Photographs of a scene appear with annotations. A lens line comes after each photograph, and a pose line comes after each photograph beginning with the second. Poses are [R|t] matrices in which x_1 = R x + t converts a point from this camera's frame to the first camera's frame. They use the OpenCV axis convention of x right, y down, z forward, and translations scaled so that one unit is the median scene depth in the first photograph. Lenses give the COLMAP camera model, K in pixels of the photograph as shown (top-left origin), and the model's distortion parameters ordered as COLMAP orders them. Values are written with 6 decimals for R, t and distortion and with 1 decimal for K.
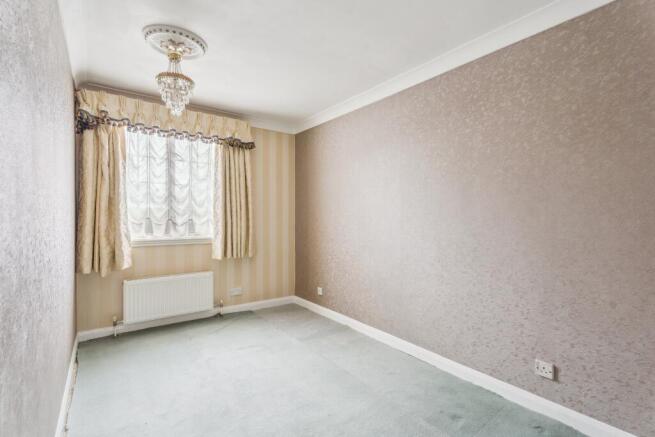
lens RADIAL K [[320.3, 0, 331.2], [0, 320.3, 217.2], [0, 0, 1]] dist [0.003644, 0.000040]
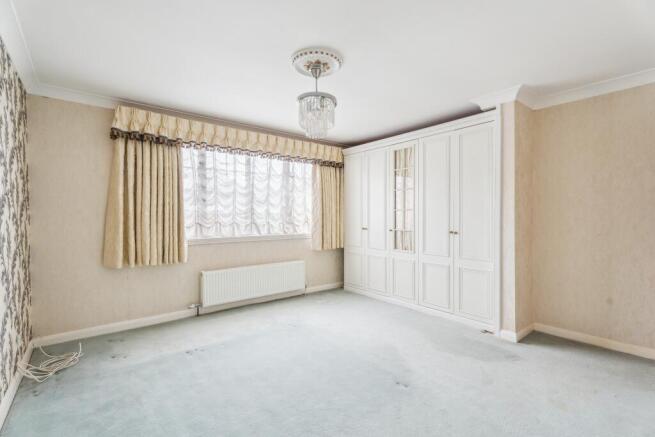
lens RADIAL K [[298.3, 0, 323.9], [0, 298.3, 218.7], [0, 0, 1]] dist [-0.000444, 0.000067]
pose [[0.999466, -0.017189, 0.027772, -0.268628], [0.017016, 0.999834, 0.006442, -0.005994], [-0.027878, -0.005965, 0.999594, -0.190518]]
